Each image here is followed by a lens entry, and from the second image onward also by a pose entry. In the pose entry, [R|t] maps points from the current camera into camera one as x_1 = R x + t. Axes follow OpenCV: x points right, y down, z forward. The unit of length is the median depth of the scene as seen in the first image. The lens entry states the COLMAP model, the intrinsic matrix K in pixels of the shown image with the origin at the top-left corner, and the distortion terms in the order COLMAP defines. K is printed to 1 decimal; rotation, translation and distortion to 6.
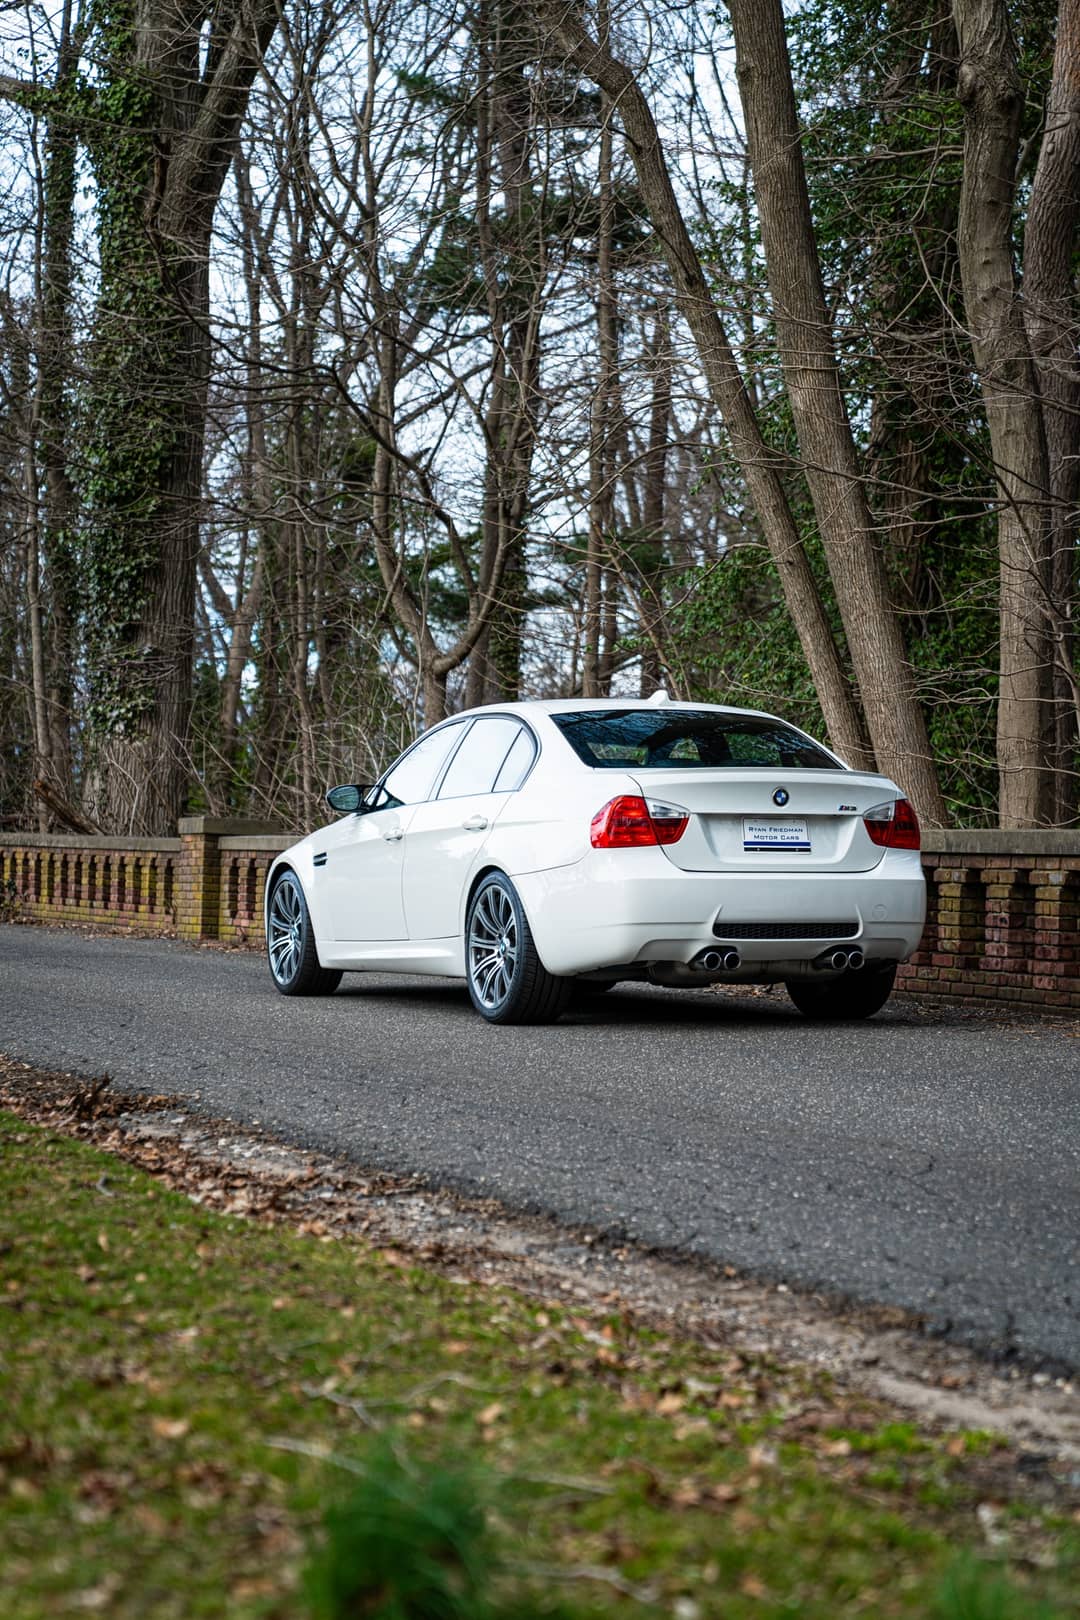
lens RADIAL K [[3045.8, 0, 540.0], [0, 3045.8, 810.0], [0, 0, 1]] dist [0.155388, 0.155508]
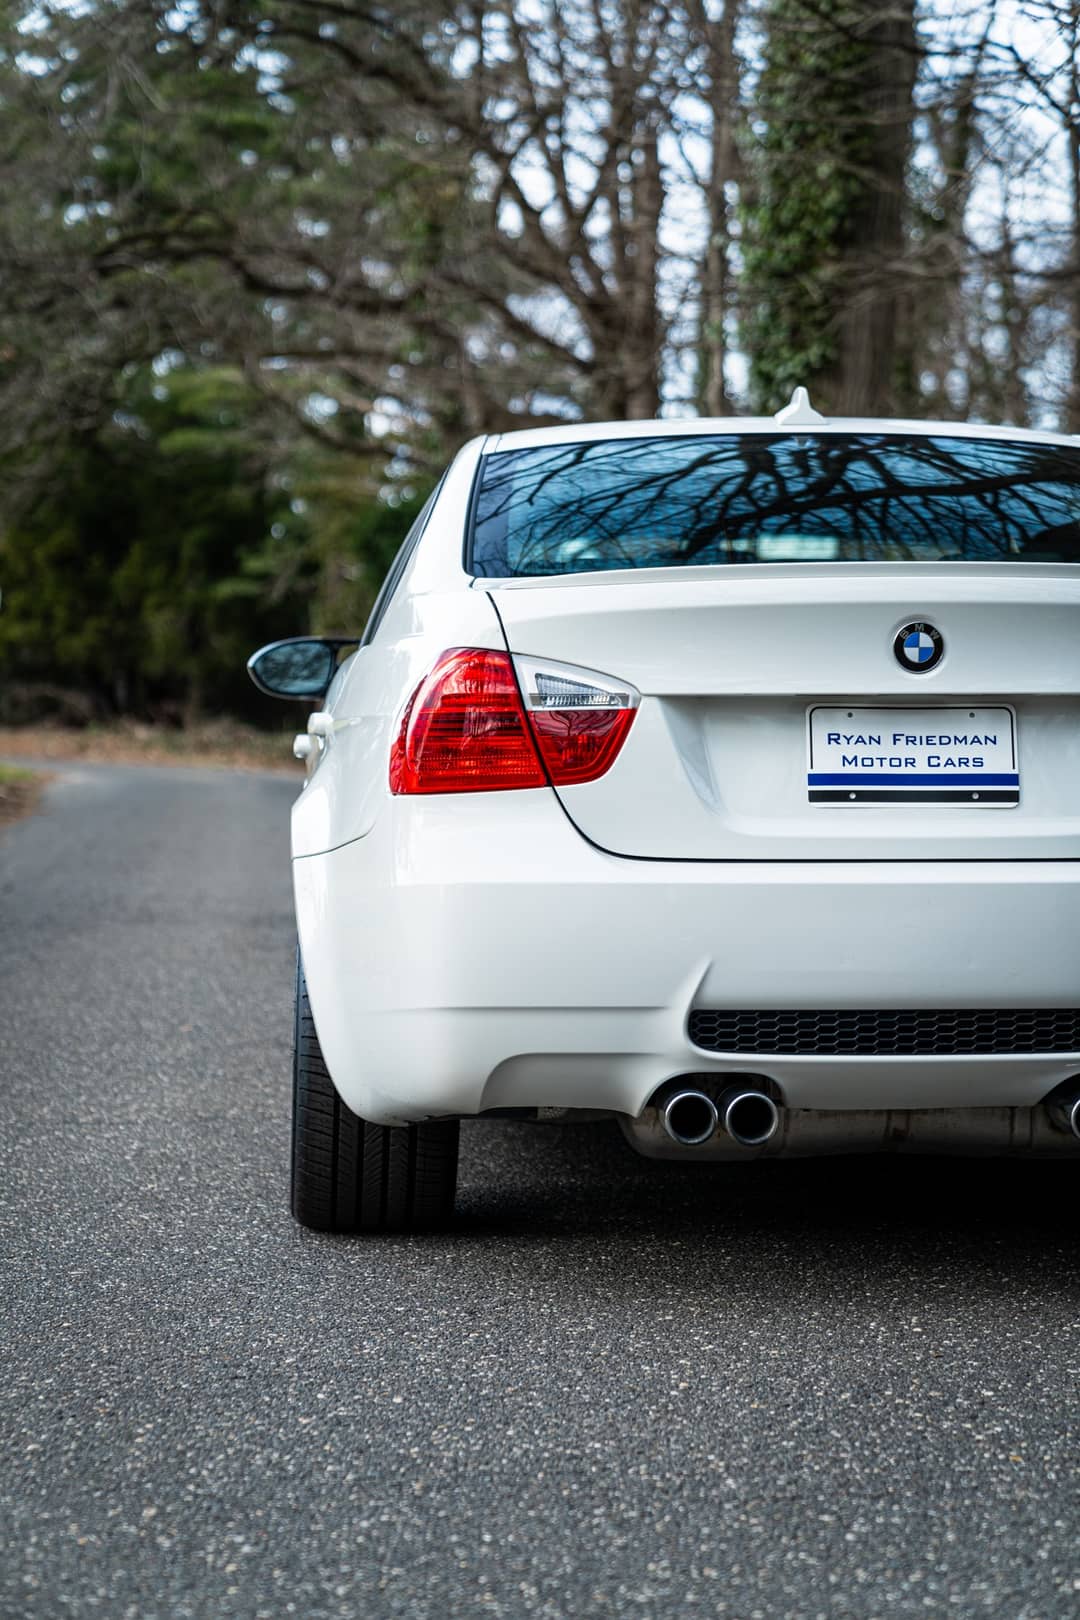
lens RADIAL K [[3045.8, 0, 540.0], [0, 3045.8, 810.0], [0, 0, 1]] dist [0.155388, 0.155508]
pose [[0.941341, 0.001712, -0.337451, 0.127750], [0.012628, 0.999108, 0.040295, -0.000109], [0.337219, -0.042193, 0.940480, 0.535919]]
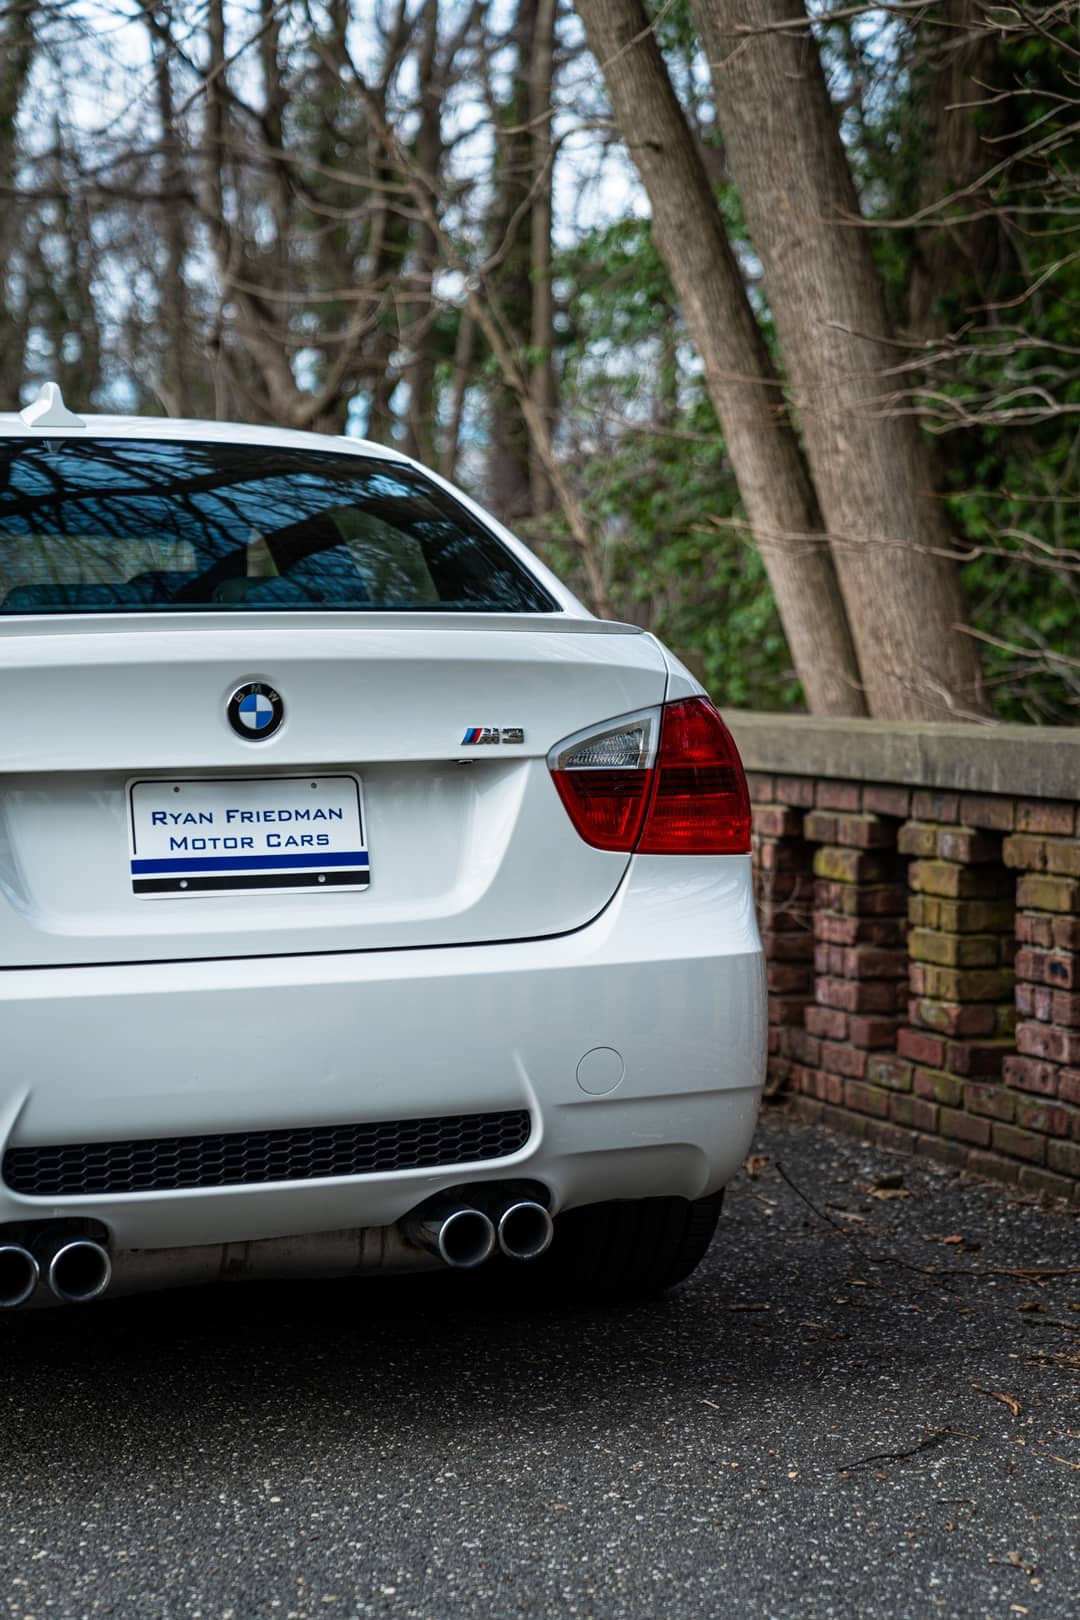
lens RADIAL K [[3162.8, 0, 540.0], [0, 3162.8, 810.0], [0, 0, 1]] dist [0.175950, 0.081727]
pose [[0.998459, -0.021038, -0.051355, 0.100735], [0.024505, 0.997394, 0.067856, -0.012262], [0.049794, -0.069010, 0.996373, 0.561492]]
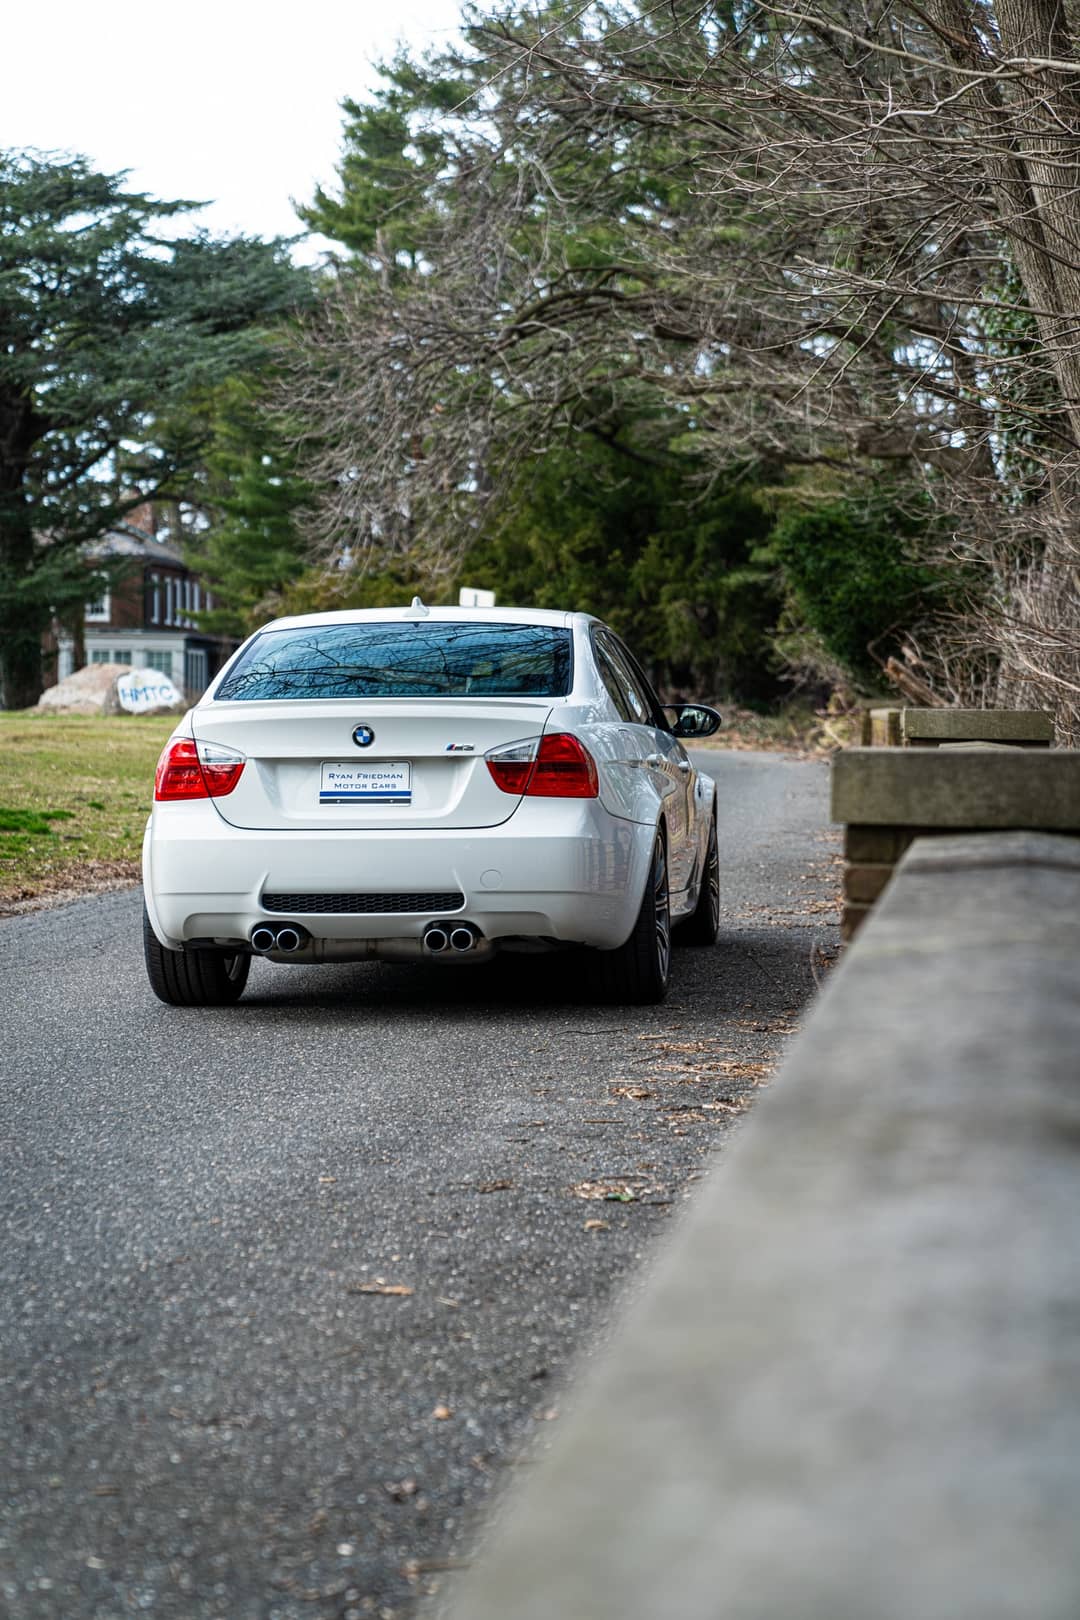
lens RADIAL K [[3045.8, 0, 540.0], [0, 3045.8, 810.0], [0, 0, 1]] dist [0.155388, 0.155508]
pose [[0.861581, 0.000268, -0.507620, 0.429346], [0.025964, 0.998668, 0.044597, -0.015736], [0.506955, -0.051603, 0.860426, 0.272988]]
